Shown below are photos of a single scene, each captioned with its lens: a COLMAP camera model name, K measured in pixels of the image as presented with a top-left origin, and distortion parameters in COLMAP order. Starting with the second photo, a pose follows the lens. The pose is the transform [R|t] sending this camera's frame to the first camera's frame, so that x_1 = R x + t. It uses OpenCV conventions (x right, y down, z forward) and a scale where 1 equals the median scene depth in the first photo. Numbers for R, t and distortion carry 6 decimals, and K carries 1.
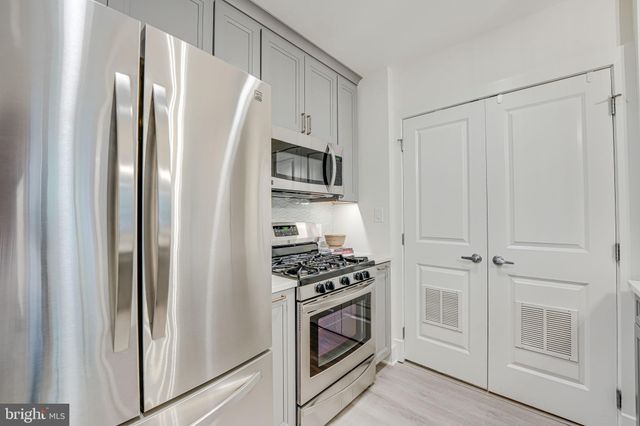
lens RADIAL K [[264.9, 0, 320.0], [0, 264.9, 213.0], [0, 0, 1]] dist [-0.003023, -0.000529]
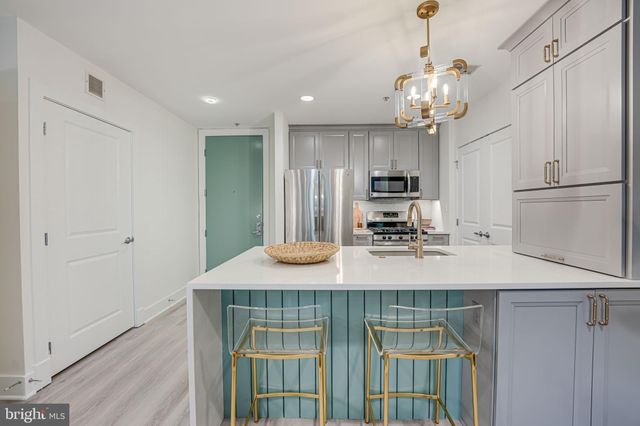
lens RADIAL K [[264.9, 0, 320.0], [0, 264.9, 213.0], [0, 0, 1]] dist [-0.003023, -0.000529]
pose [[0.652857, 0.015415, -0.757324, 1.044167], [0.005075, 0.999681, 0.024722, -0.002629], [0.757464, -0.019983, 0.652571, -0.749263]]
